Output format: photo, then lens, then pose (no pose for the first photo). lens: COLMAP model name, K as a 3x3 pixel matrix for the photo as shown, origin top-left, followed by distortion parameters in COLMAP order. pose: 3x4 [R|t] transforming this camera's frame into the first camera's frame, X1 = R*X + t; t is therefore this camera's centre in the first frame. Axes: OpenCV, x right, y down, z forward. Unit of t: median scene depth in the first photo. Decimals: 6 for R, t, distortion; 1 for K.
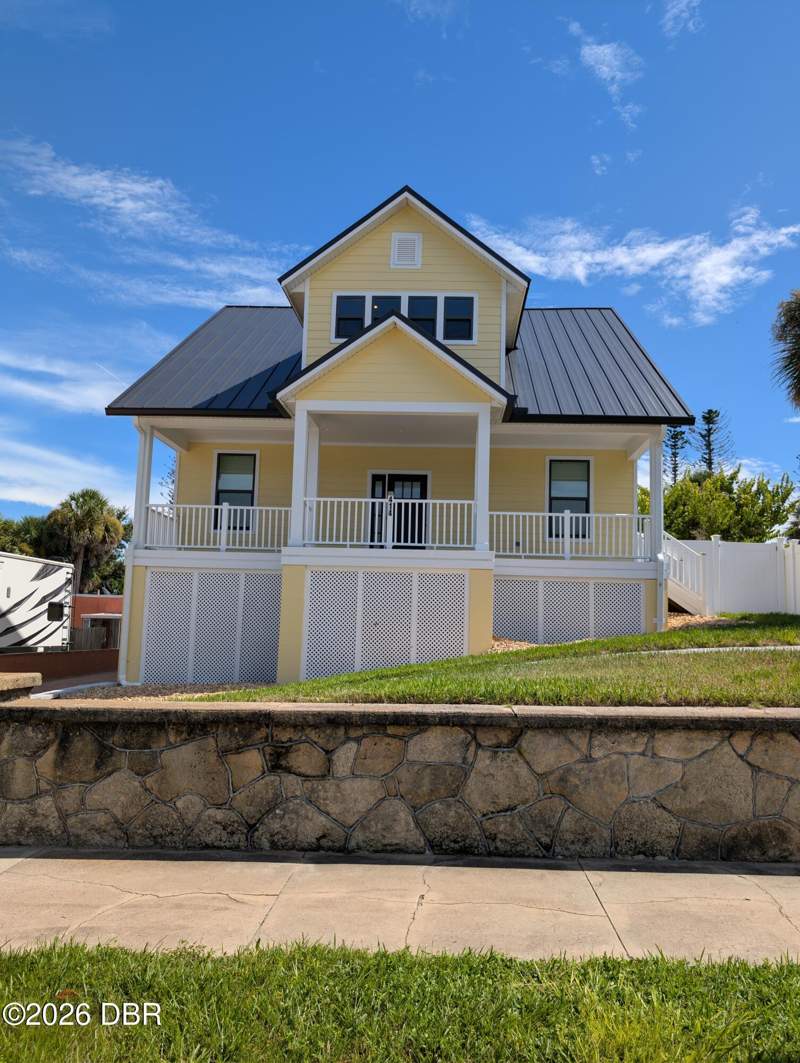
lens RADIAL K [[772.0, 0, 400.0], [0, 772.0, 531.5], [0, 0, 1]] dist [-0.004622, 0.000206]
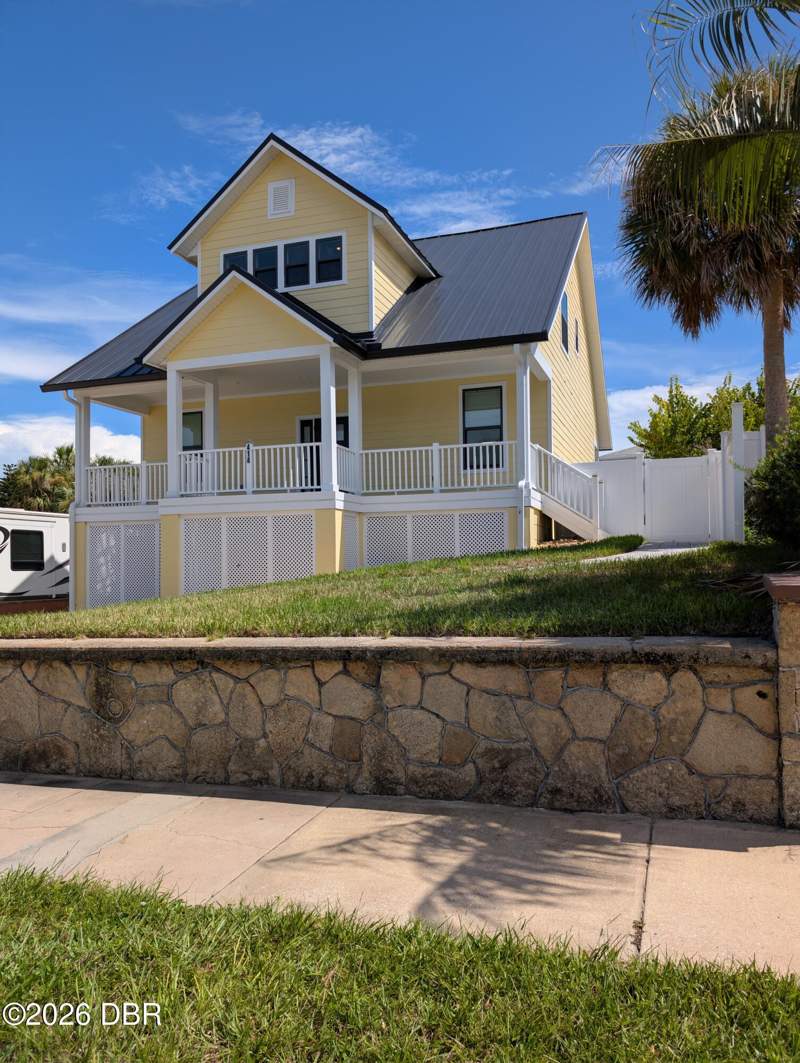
lens RADIAL K [[772.0, 0, 400.0], [0, 772.0, 531.5], [0, 0, 1]] dist [-0.004622, 0.000206]
pose [[0.960323, -0.051194, -0.274150, 0.431178], [0.073654, 0.994662, 0.072263, 0.010677], [0.268988, -0.089588, 0.958968, 0.028812]]
